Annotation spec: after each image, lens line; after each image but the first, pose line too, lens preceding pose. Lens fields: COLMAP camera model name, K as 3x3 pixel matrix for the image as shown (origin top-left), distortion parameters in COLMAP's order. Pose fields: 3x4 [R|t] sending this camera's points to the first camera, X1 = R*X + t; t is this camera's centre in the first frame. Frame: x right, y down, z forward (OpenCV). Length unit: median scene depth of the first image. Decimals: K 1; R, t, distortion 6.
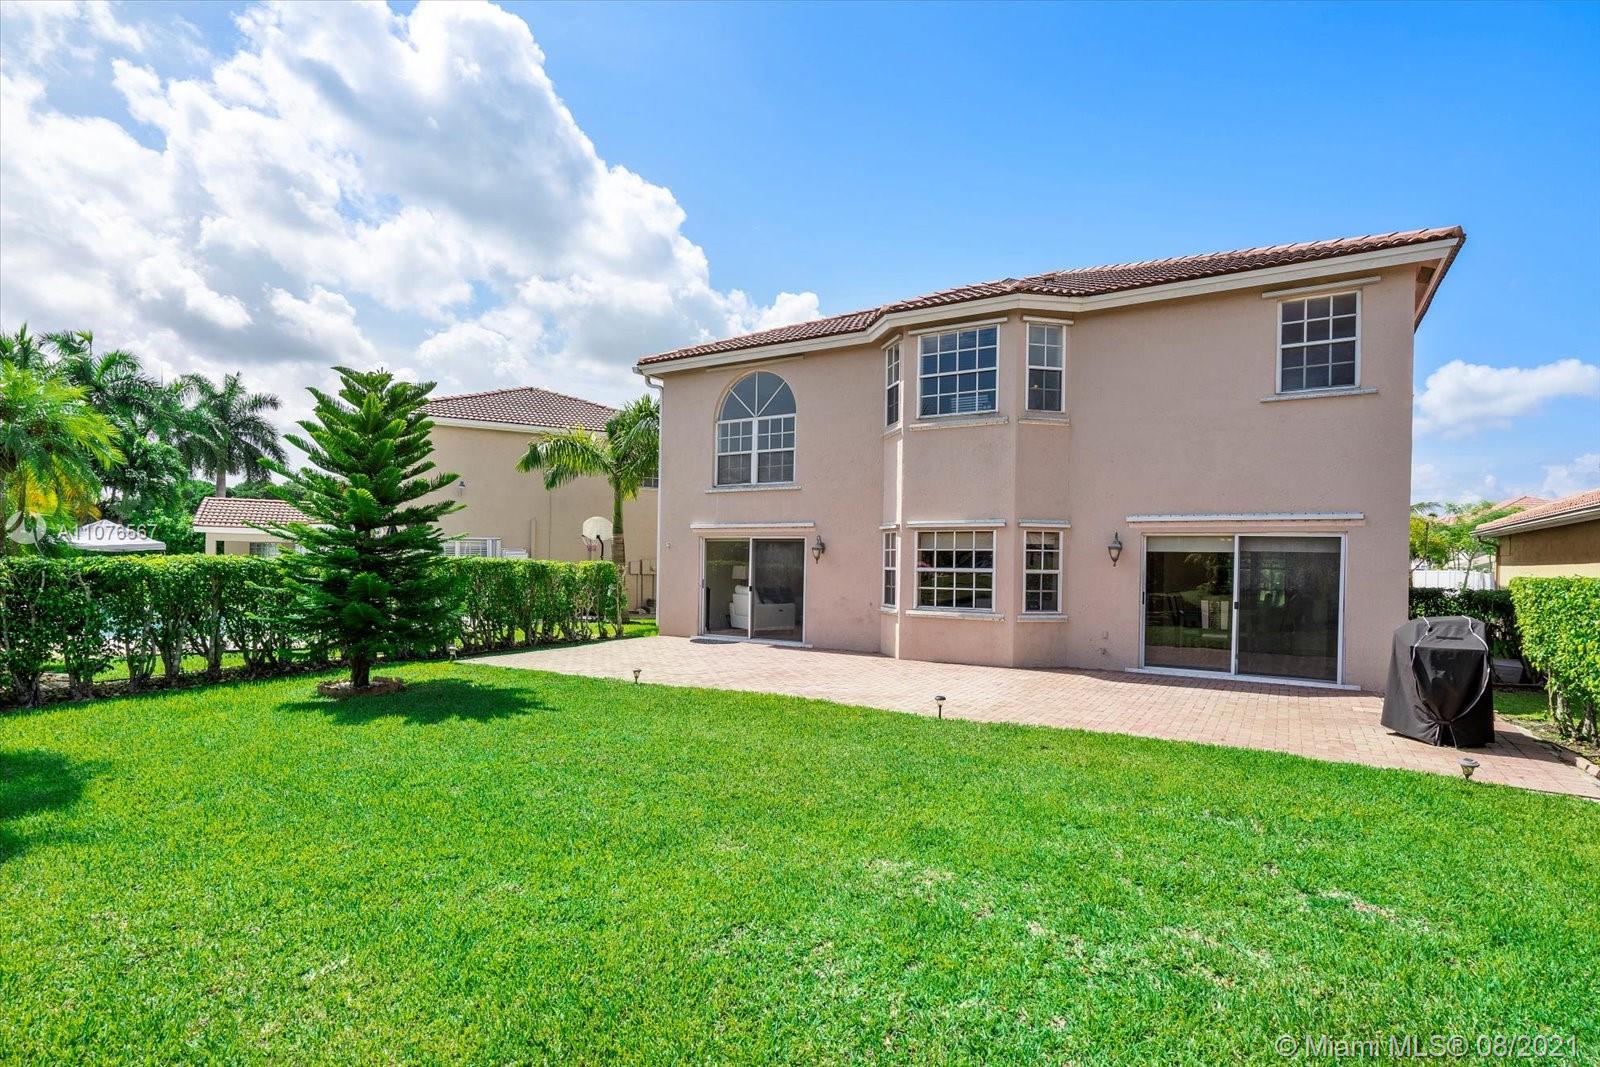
lens RADIAL K [[925.7, 0, 847.2], [0, 925.7, 565.6], [0, 0, 1]] dist [0.001511, 0.000084]
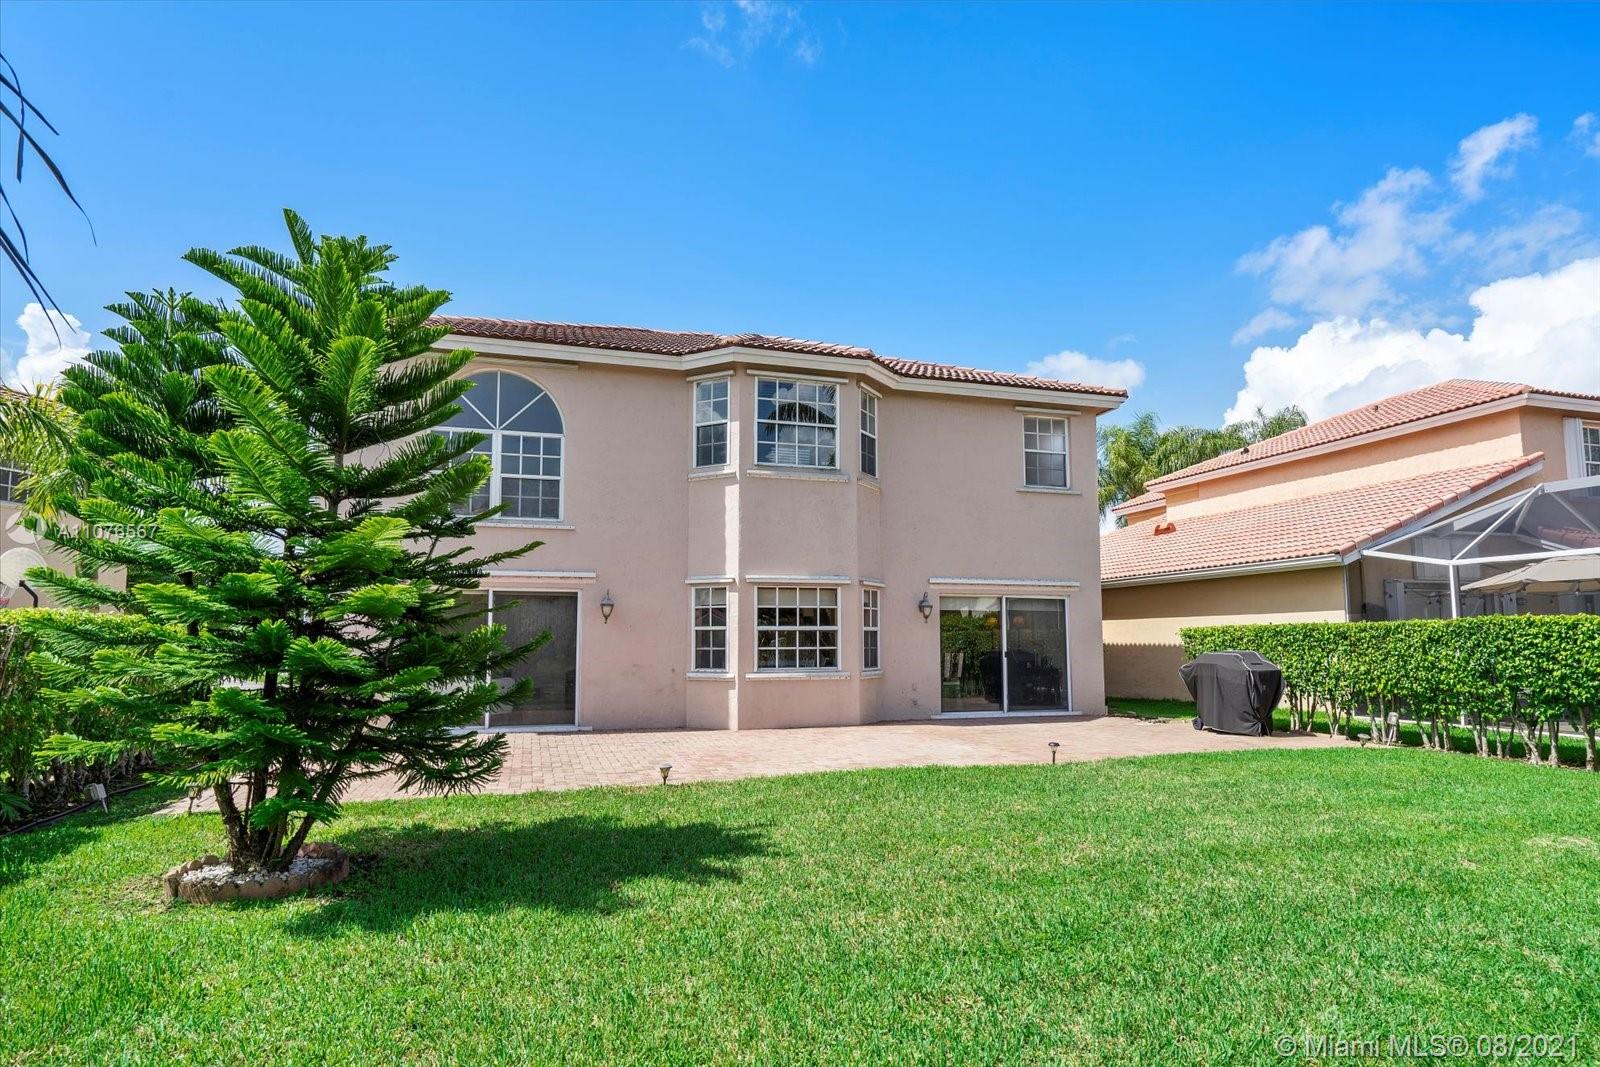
lens RADIAL K [[925.7, 0, 847.2], [0, 925.7, 565.6], [0, 0, 1]] dist [0.001511, 0.000084]
pose [[0.609177, 0.050311, 0.791436, -0.609826], [0.016972, 0.996930, -0.076438, 0.014278], [-0.792852, 0.059996, 0.606453, 0.383061]]
